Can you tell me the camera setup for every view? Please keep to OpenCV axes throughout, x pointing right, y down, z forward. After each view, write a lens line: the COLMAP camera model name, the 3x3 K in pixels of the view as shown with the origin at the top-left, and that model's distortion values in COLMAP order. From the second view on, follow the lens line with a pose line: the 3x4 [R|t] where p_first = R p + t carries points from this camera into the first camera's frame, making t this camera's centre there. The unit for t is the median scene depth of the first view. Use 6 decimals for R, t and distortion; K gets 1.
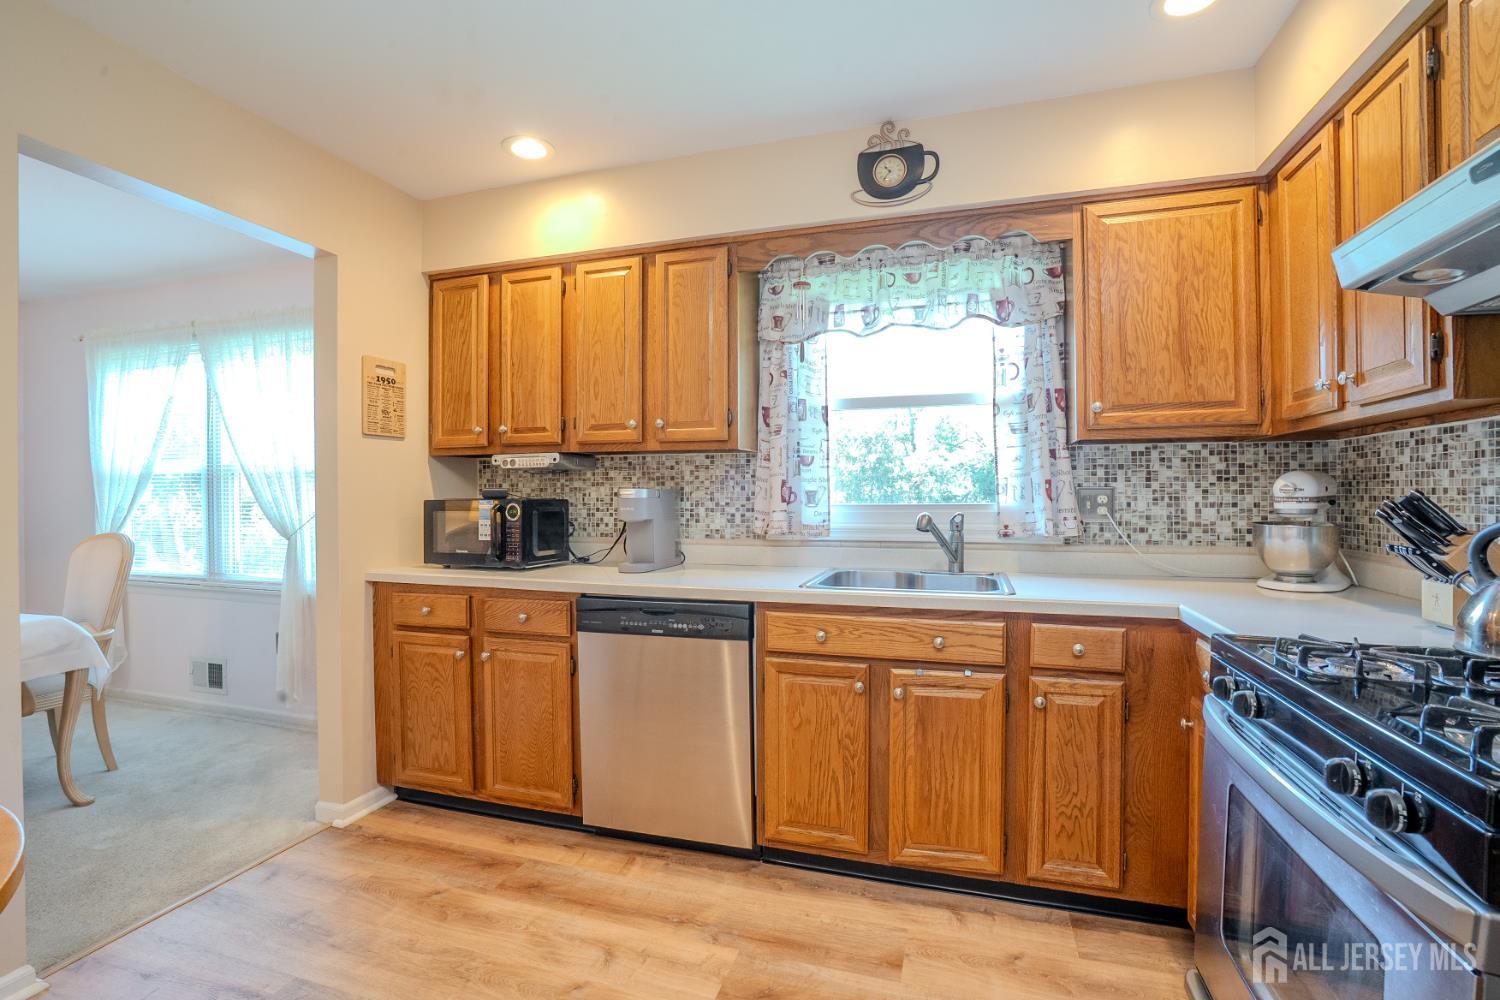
lens RADIAL K [[690.5, 0, 745.1], [0, 690.5, 498.0], [0, 0, 1]] dist [-0.057874, 0.022160]
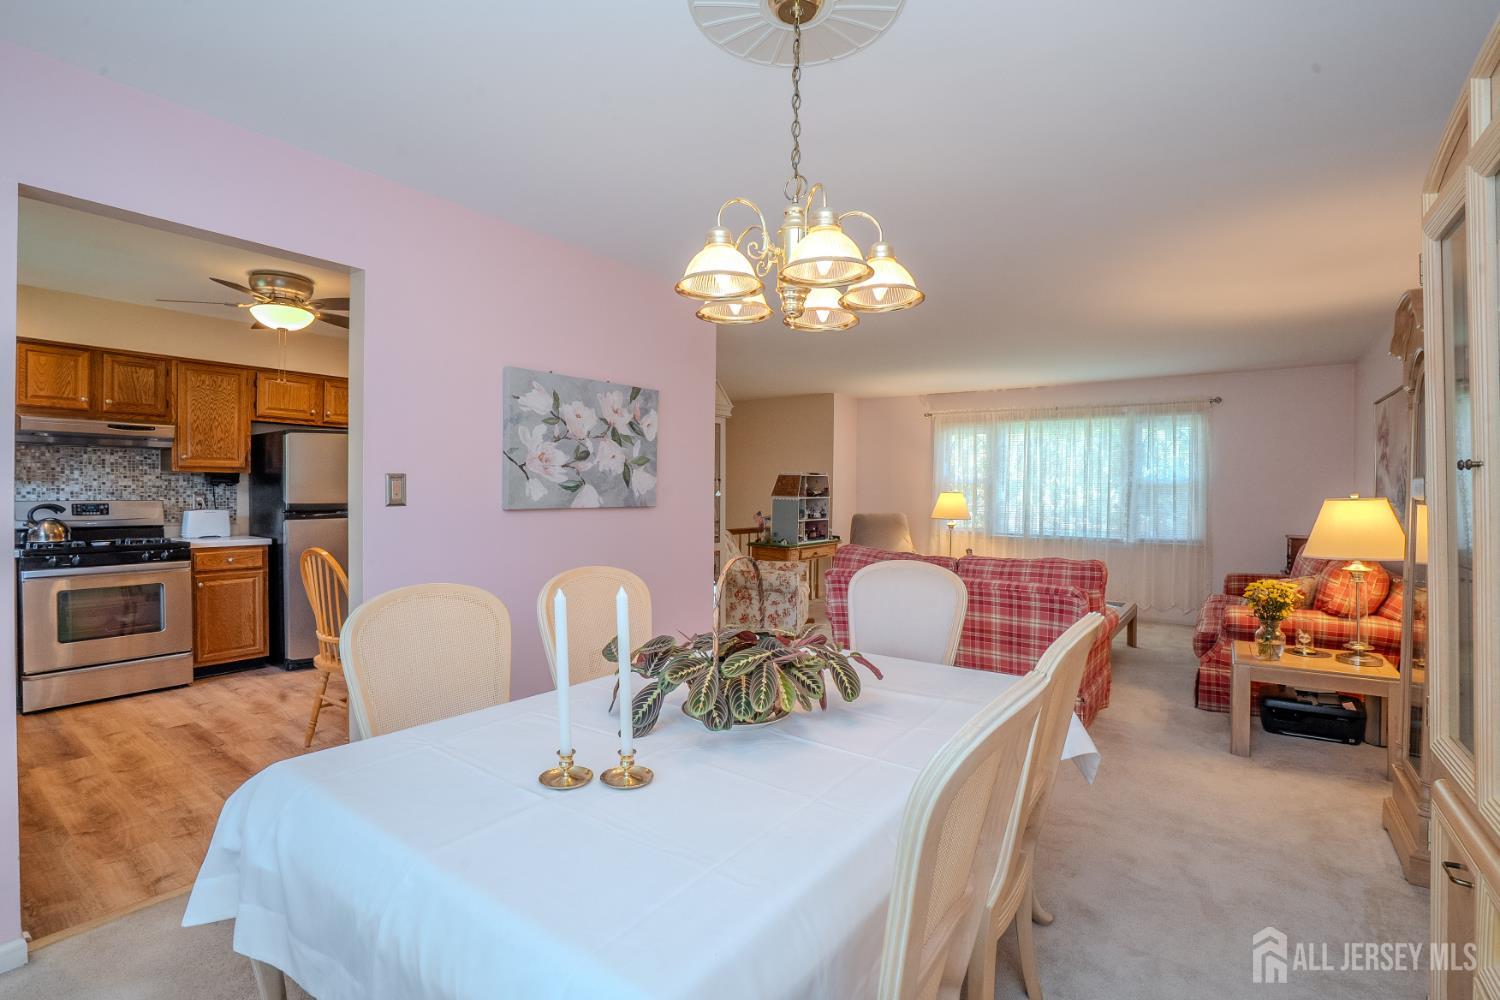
lens RADIAL K [[690.5, 0, 748.9], [0, 690.5, 498.2], [0, 0, 1]] dist [-0.057874, 0.022160]
pose [[-0.950074, -0.009437, 0.311882, -1.690391], [-0.004267, 0.999842, 0.017253, -0.039111], [-0.311996, 0.015061, -0.949964, 1.510370]]
